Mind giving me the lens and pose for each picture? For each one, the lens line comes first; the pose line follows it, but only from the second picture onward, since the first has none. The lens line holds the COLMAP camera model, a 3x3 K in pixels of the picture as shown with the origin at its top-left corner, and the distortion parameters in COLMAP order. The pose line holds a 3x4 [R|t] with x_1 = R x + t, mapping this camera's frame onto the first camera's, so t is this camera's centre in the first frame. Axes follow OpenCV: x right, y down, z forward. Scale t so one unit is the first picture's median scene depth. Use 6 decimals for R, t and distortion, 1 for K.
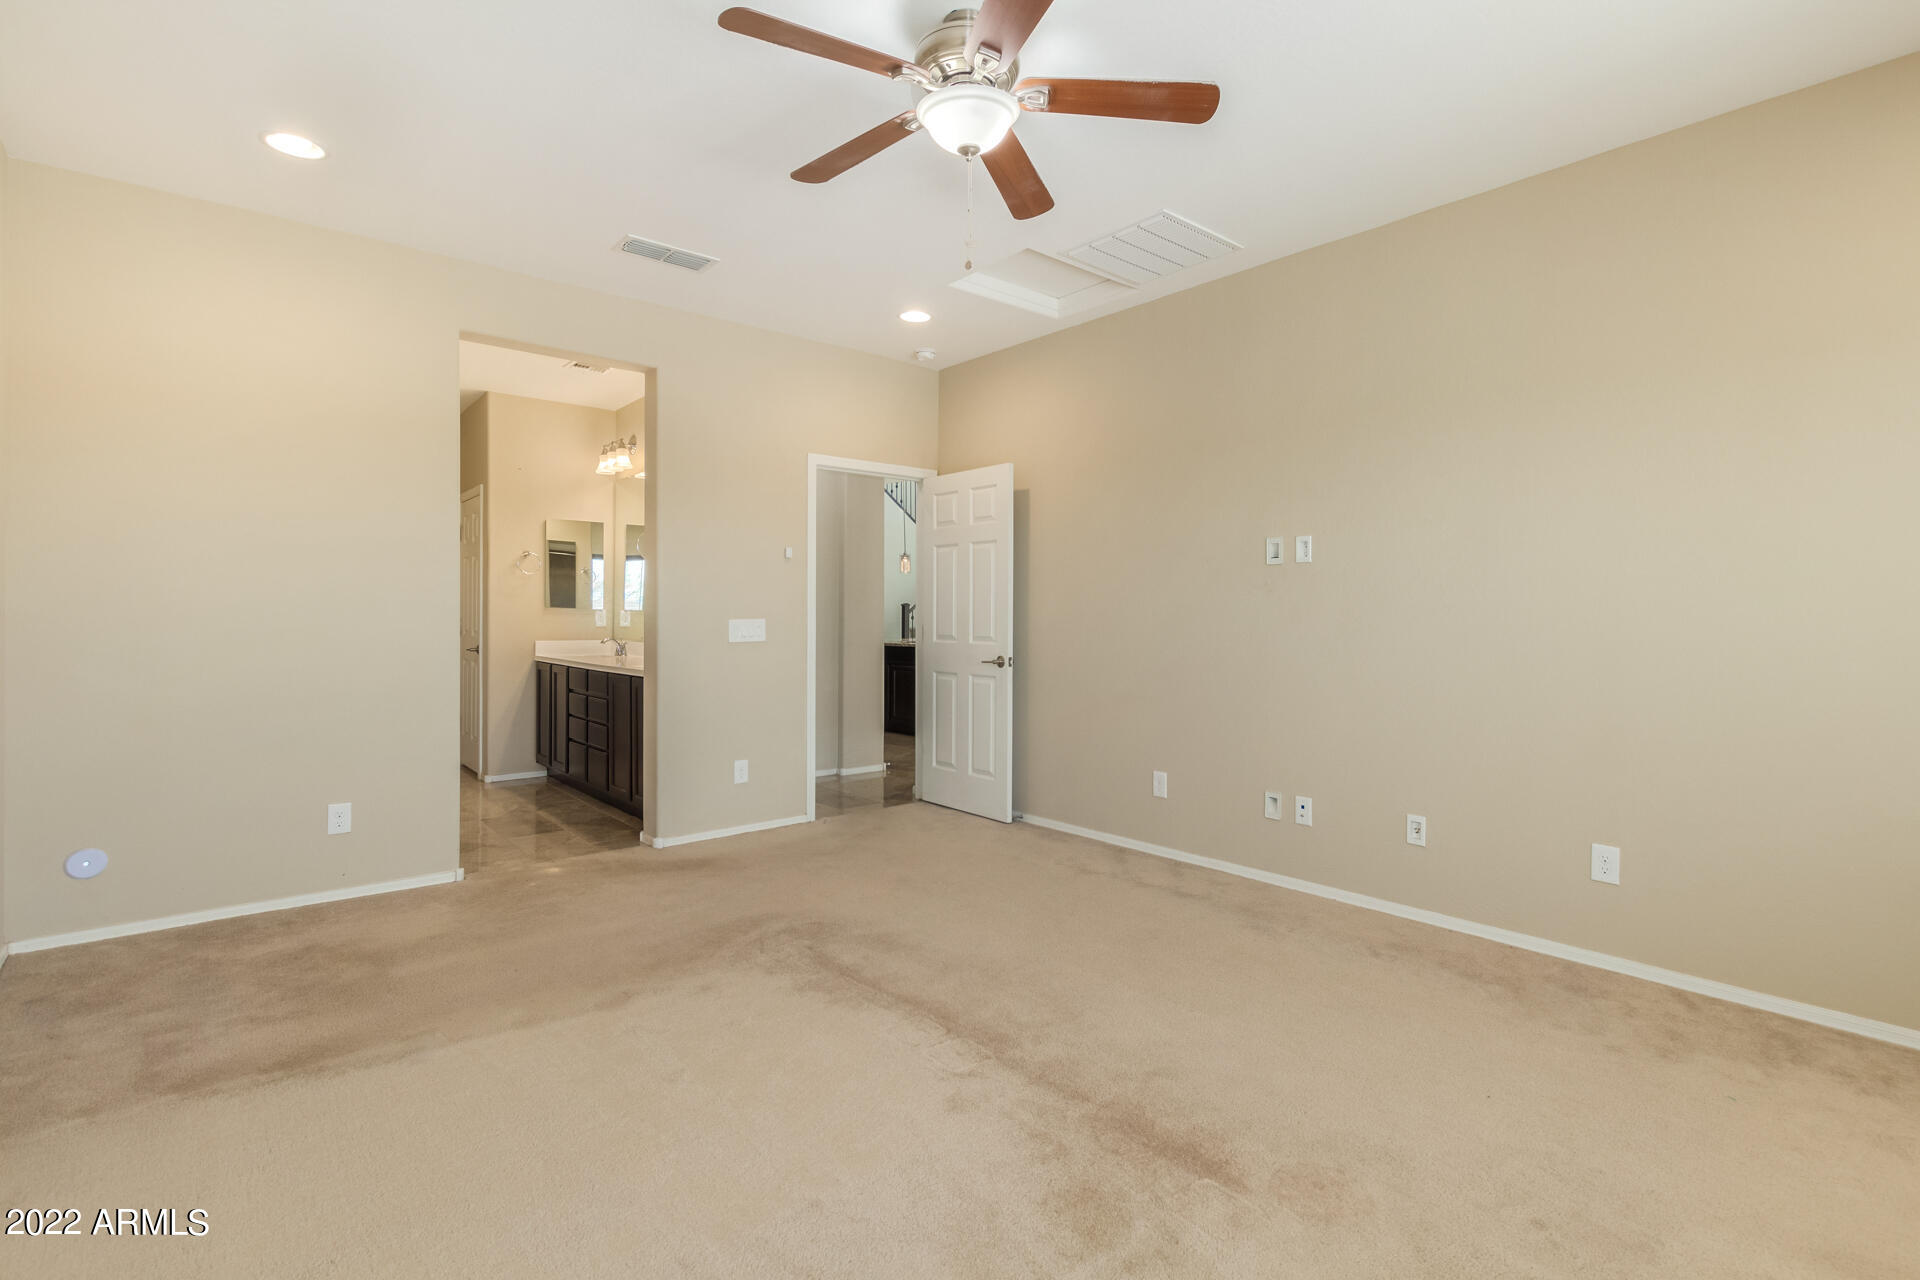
lens RADIAL K [[894.7, 0, 975.2], [0, 894.7, 627.2], [0, 0, 1]] dist [0.003742, -0.000652]
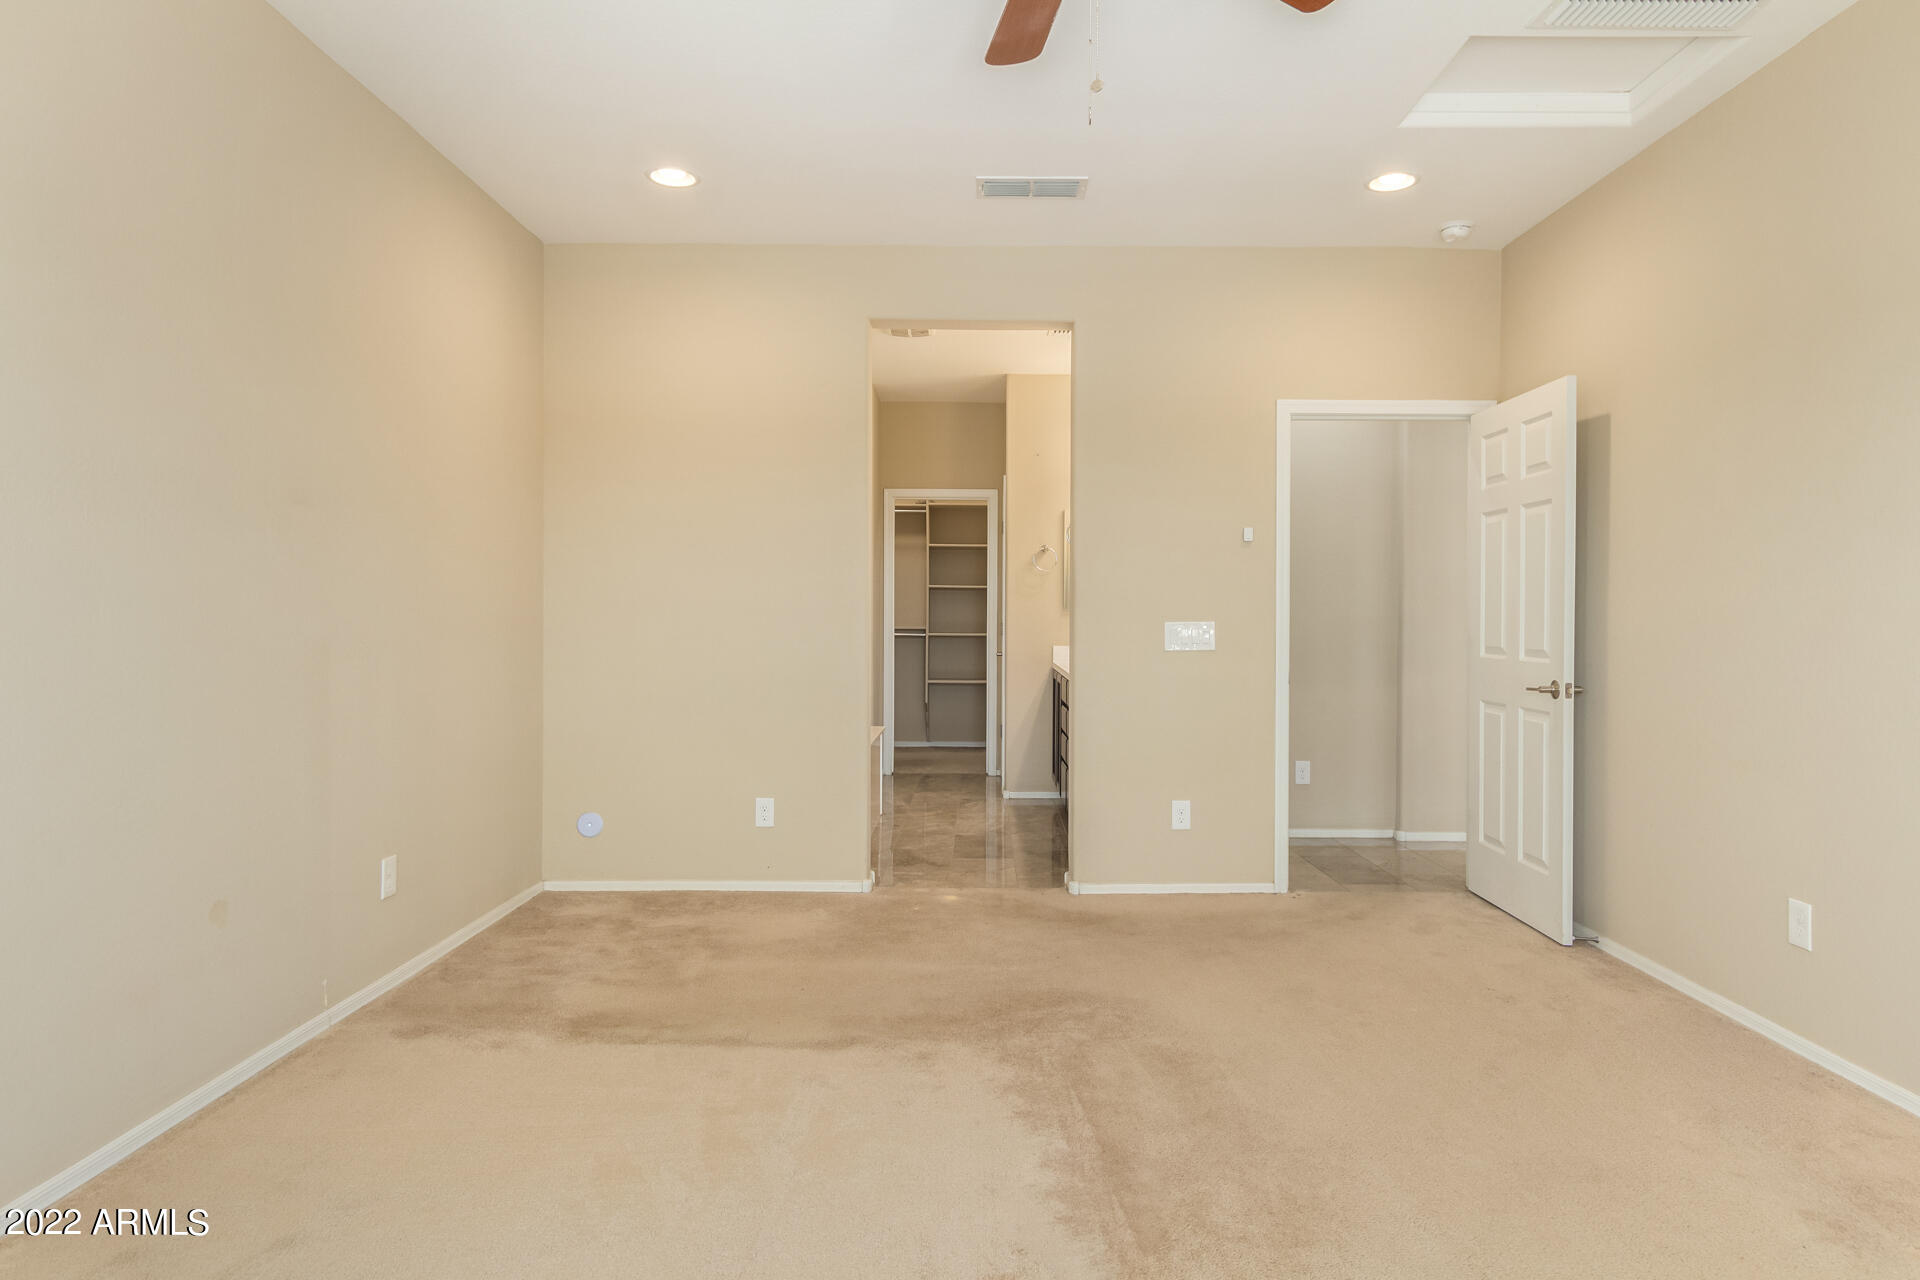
lens RADIAL K [[1119.4, 0, 963.4], [0, 1119.4, 637.9], [0, 0, 1]] dist [0.004690, 0.006238]
pose [[0.763010, 0.012013, -0.646275, 0.225686], [-0.009638, 0.999928, 0.007207, -0.000167], [0.646315, 0.000730, 0.763070, 0.120555]]
